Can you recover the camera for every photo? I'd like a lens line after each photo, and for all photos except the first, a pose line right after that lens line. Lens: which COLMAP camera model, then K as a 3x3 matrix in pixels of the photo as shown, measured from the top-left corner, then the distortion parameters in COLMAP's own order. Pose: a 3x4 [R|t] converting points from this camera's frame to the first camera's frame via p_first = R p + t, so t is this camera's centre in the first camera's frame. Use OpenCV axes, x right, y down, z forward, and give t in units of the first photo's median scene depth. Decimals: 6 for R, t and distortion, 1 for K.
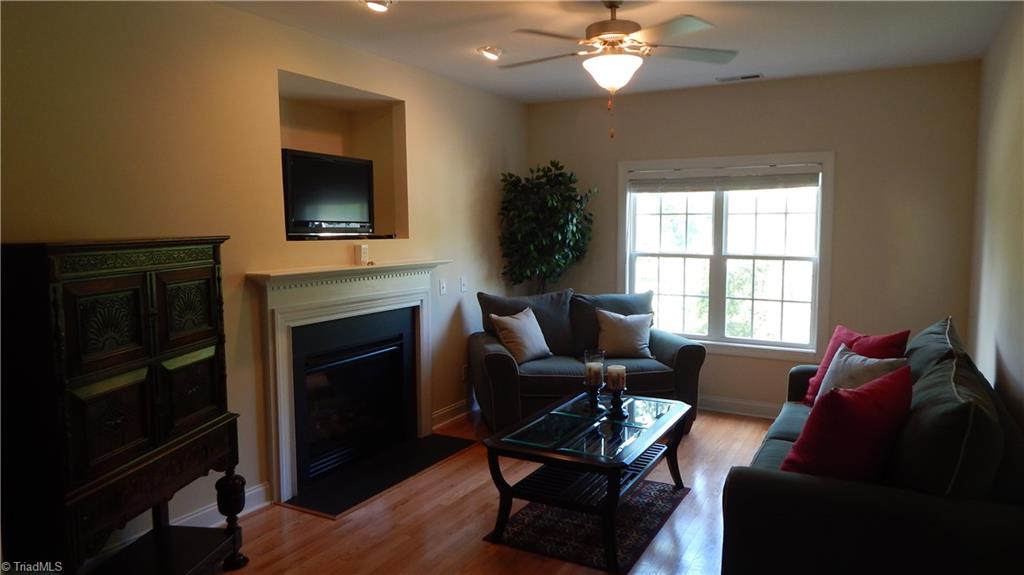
lens RADIAL K [[662.7, 0, 527.2], [0, 662.7, 281.6], [0, 0, 1]] dist [0.006204, -0.026251]
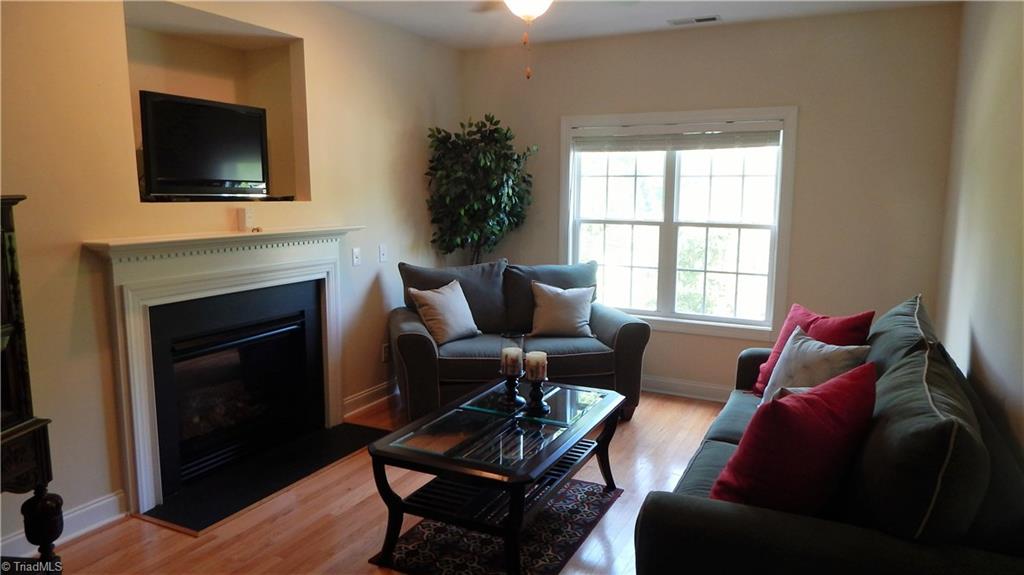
lens RADIAL K [[662.7, 0, 527.2], [0, 662.7, 281.6], [0, 0, 1]] dist [0.006204, -0.026251]
pose [[0.999105, 0.002087, 0.042241, 0.068298], [-0.004318, 0.998596, 0.052795, -0.006970], [-0.042071, -0.052931, 0.997712, 0.122105]]
